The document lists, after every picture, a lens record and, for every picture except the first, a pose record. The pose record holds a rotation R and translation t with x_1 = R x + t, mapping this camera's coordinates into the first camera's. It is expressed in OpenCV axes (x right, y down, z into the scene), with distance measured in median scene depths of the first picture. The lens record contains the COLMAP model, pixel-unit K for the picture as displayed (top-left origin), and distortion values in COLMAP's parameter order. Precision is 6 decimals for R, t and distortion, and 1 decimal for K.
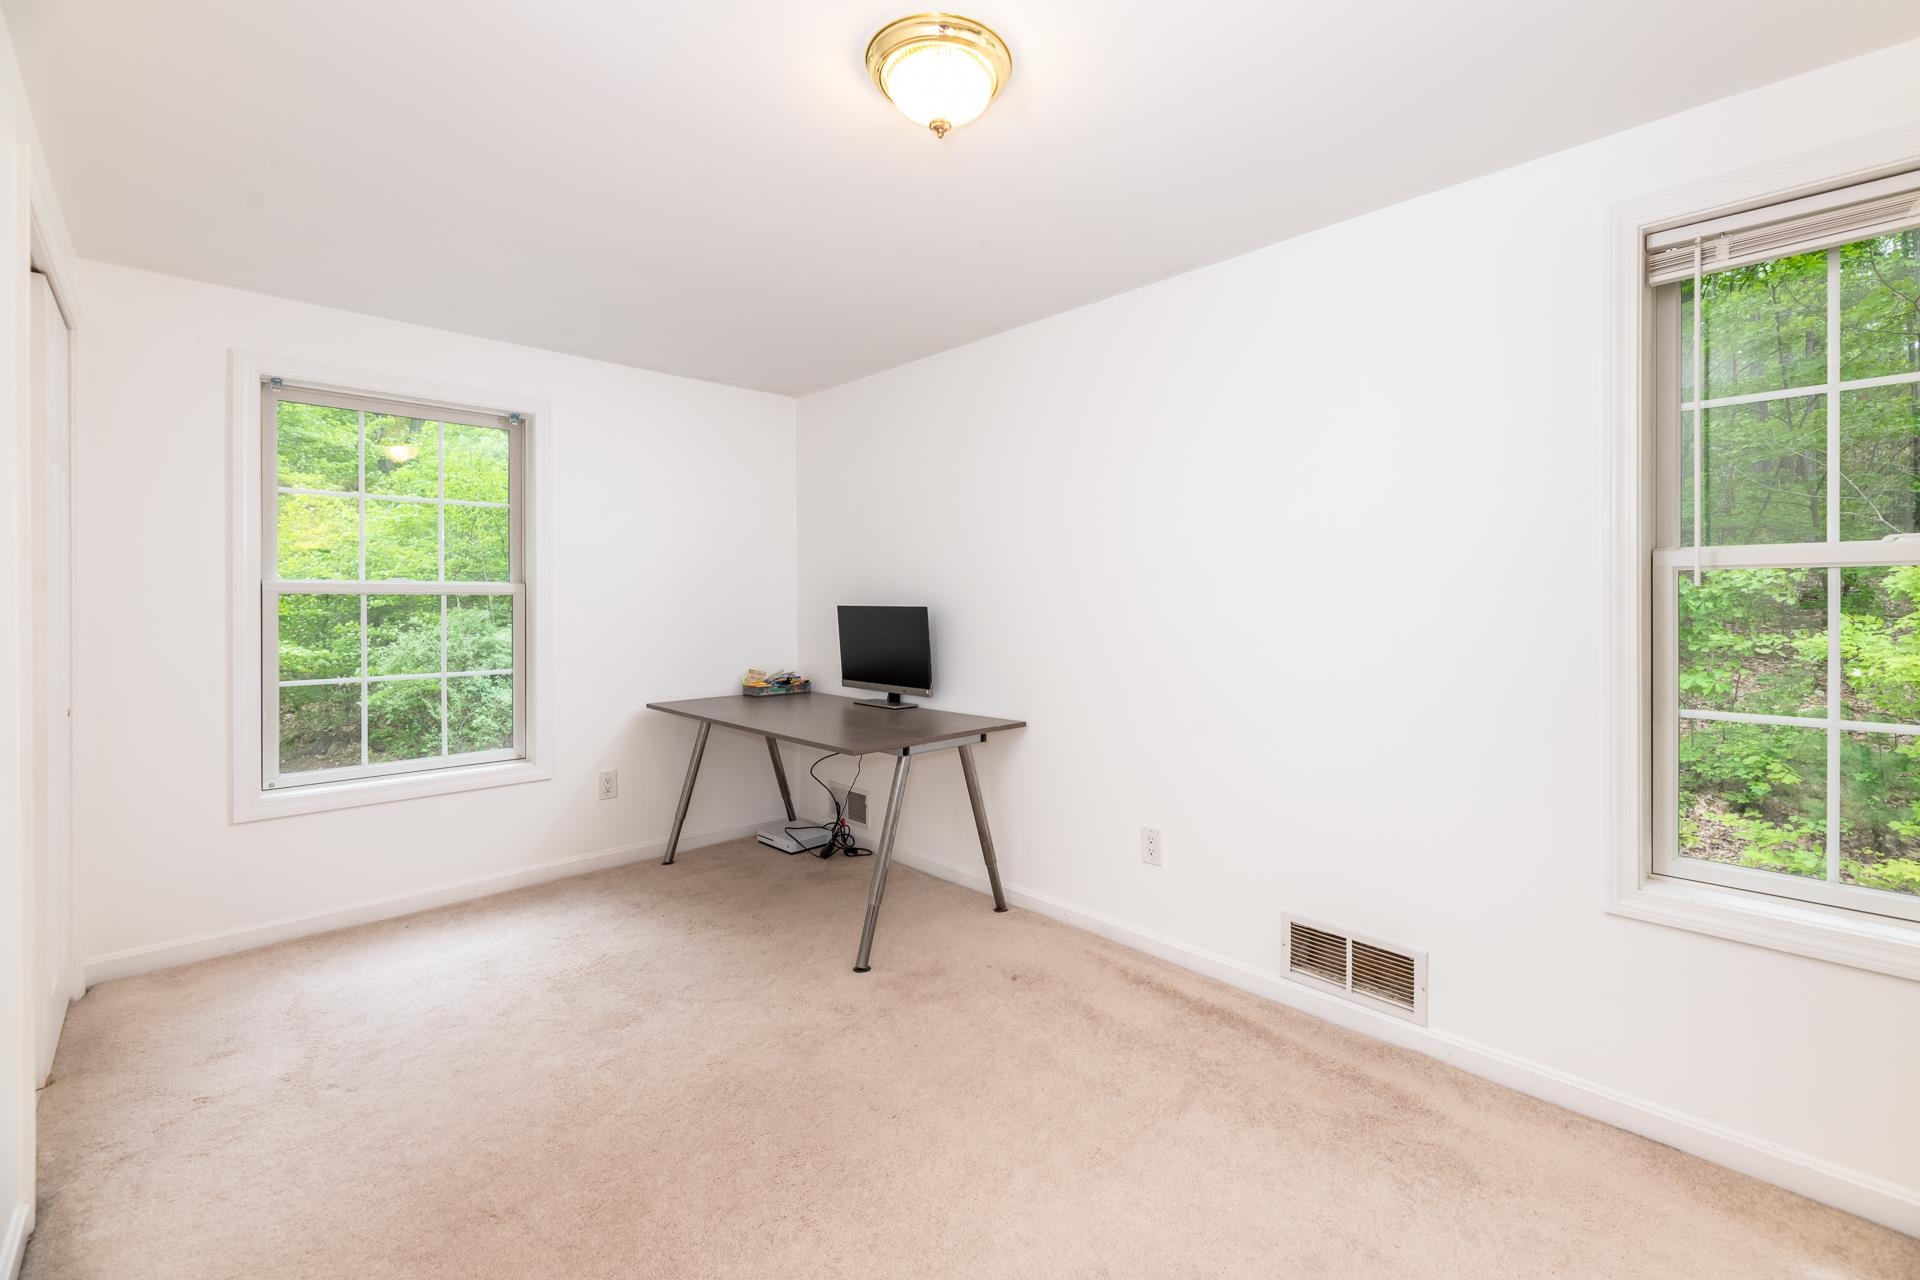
lens RADIAL K [[816.3, 0, 1000.8], [0, 816.3, 603.2], [0, 0, 1]] dist [-0.000321, -0.000006]
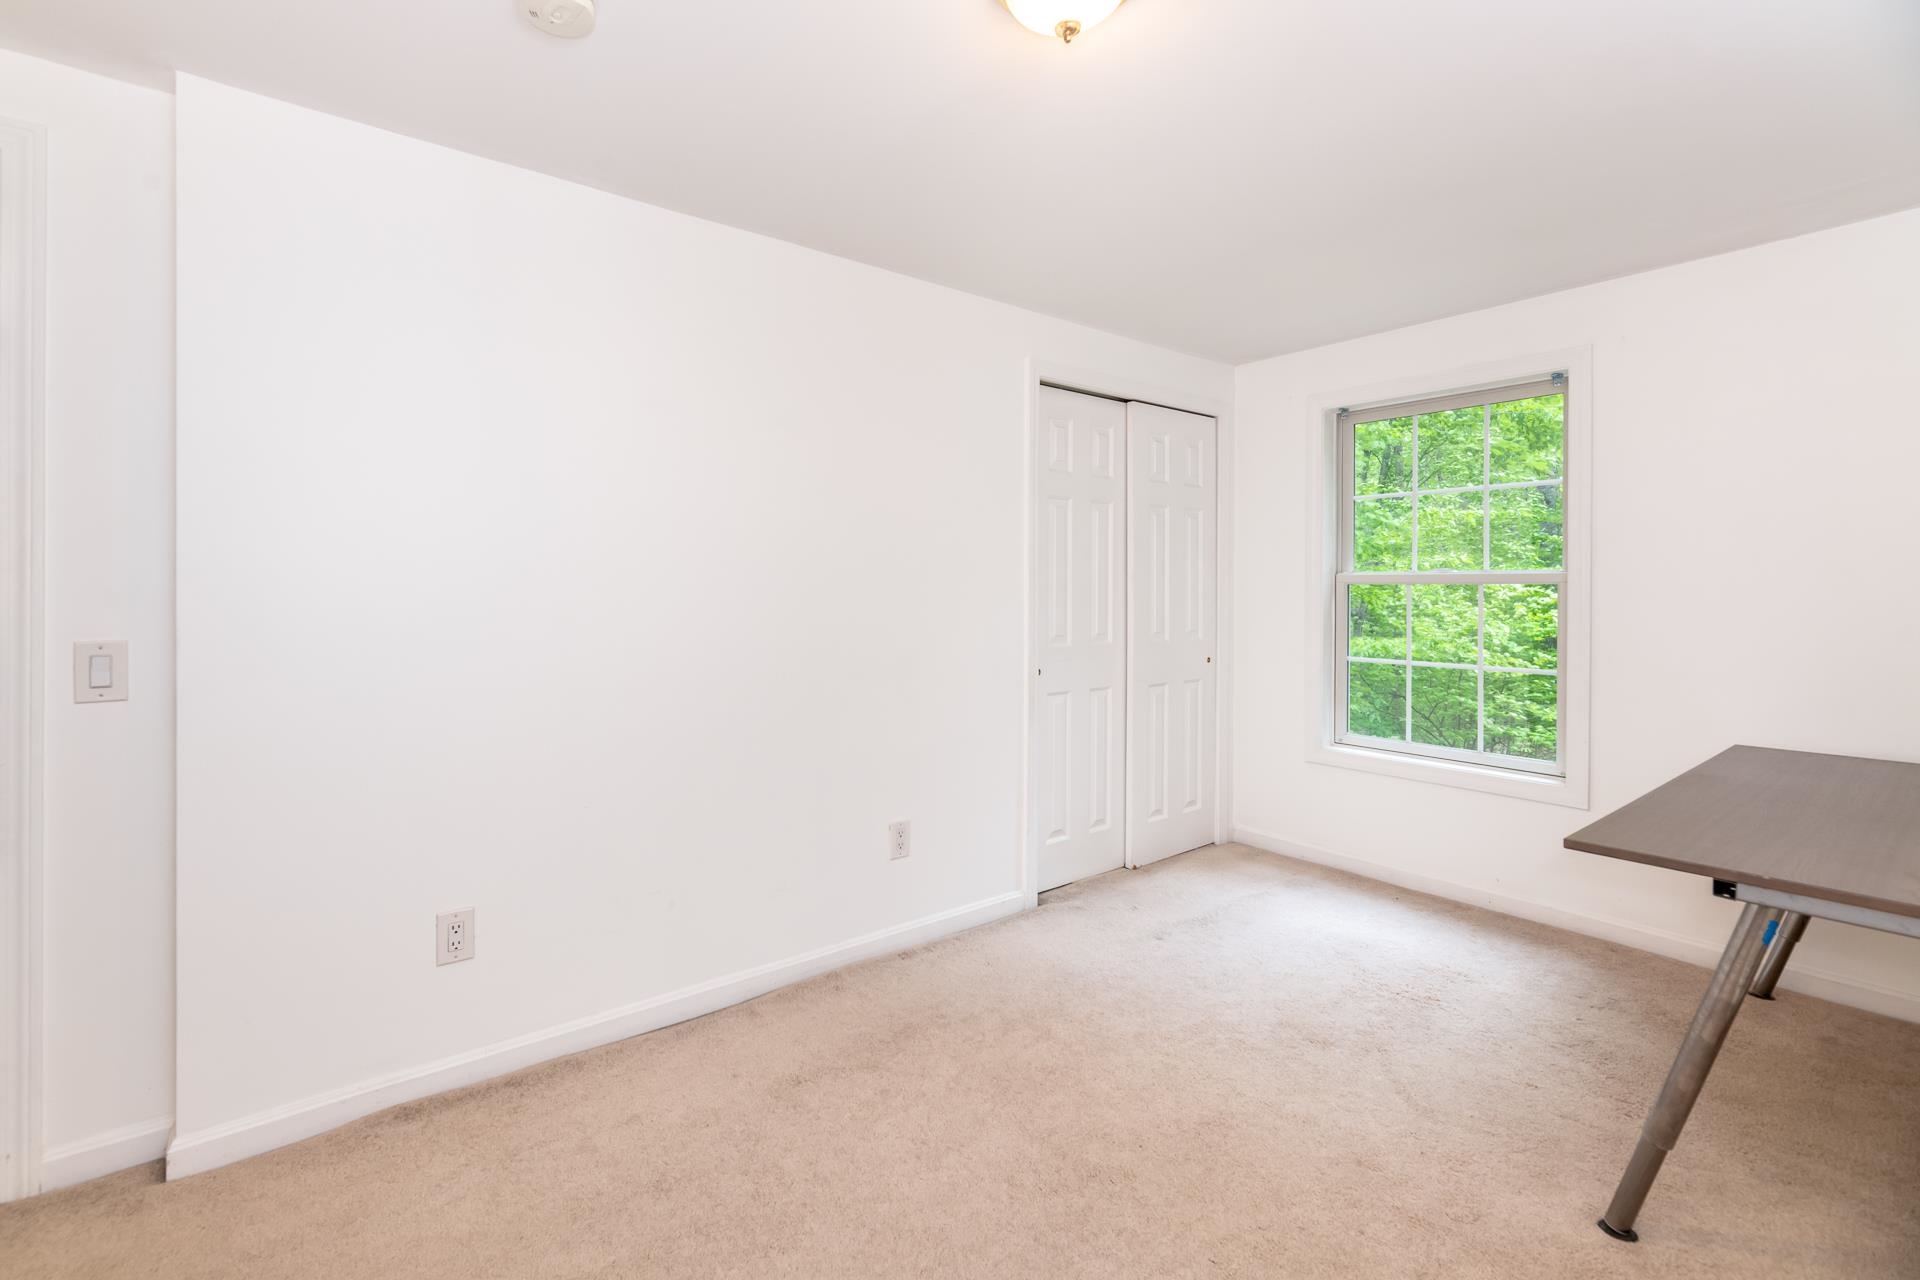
lens RADIAL K [[835.1, 0, 909.8], [0, 835.1, 593.0], [0, 0, 1]] dist [-0.000194, -0.000029]
pose [[-0.148980, 0.005170, -0.988827, 0.425902], [-0.007527, 0.999951, 0.006362, -0.001632], [0.988812, 0.008391, -0.148934, 0.517980]]
